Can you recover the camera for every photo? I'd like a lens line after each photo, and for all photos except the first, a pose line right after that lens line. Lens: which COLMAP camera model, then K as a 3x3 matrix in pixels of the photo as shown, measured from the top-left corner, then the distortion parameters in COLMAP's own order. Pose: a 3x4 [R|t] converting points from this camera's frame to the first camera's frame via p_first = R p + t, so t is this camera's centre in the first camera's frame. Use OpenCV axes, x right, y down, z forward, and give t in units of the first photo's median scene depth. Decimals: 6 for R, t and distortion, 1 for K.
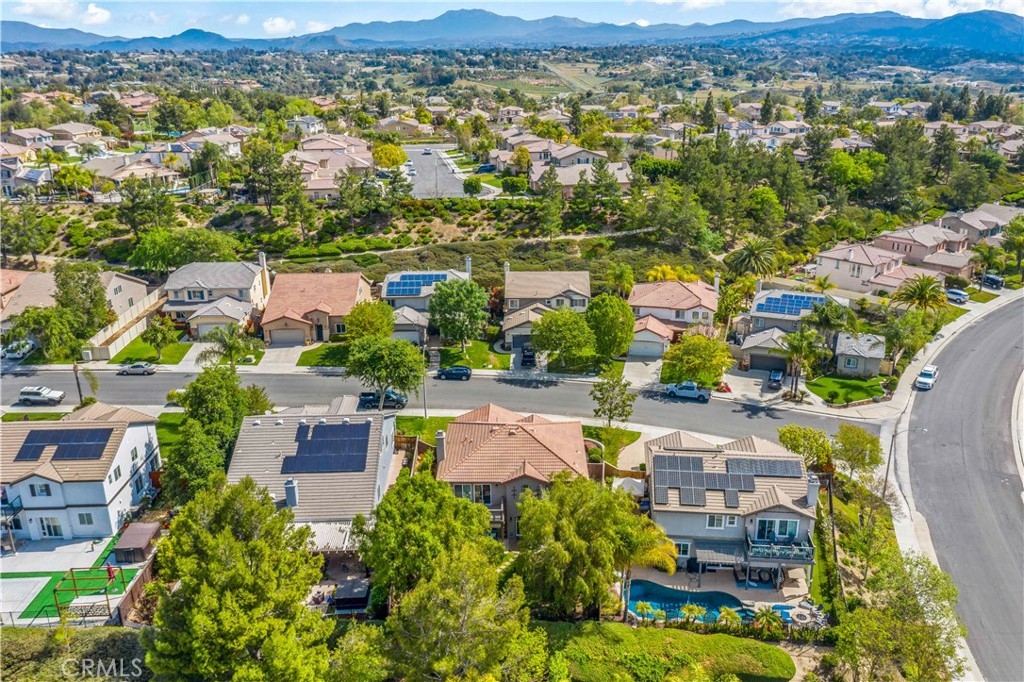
lens RADIAL K [[835.3, 0, 512.8], [0, 835.3, 350.4], [0, 0, 1]] dist [-0.021509, 0.022973]
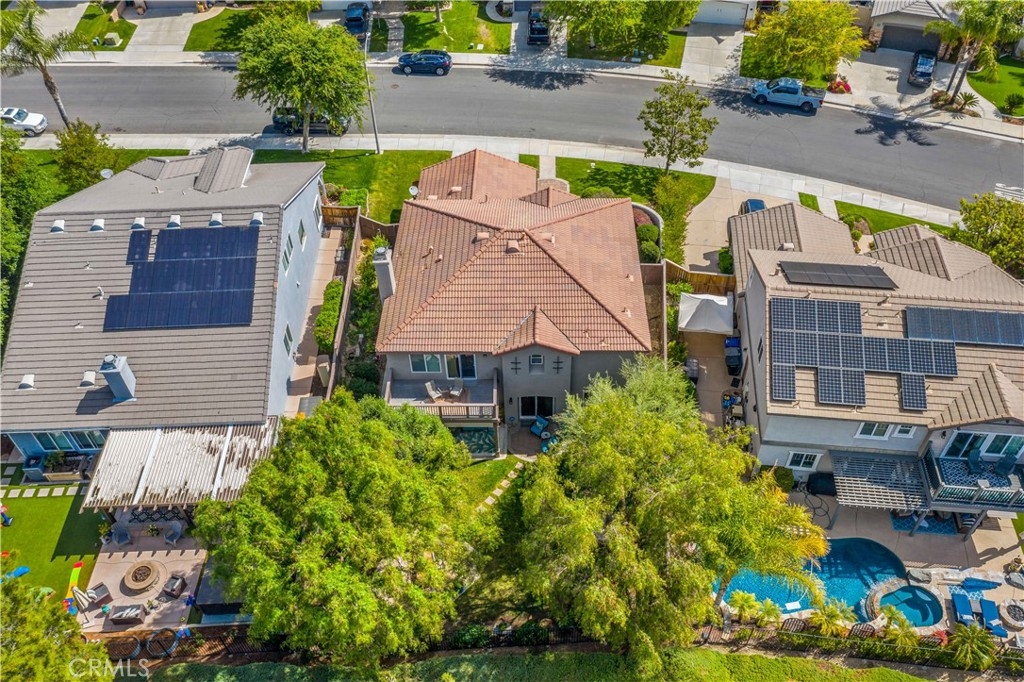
lens RADIAL K [[835.3, 0, 512.8], [0, 835.3, 350.4], [0, 0, 1]] dist [-0.021509, 0.022973]
pose [[0.999923, -0.007511, -0.009887, 0.003540], [0.011098, 0.897726, 0.440415, -0.060451], [0.005568, -0.440491, 0.897740, 0.343271]]
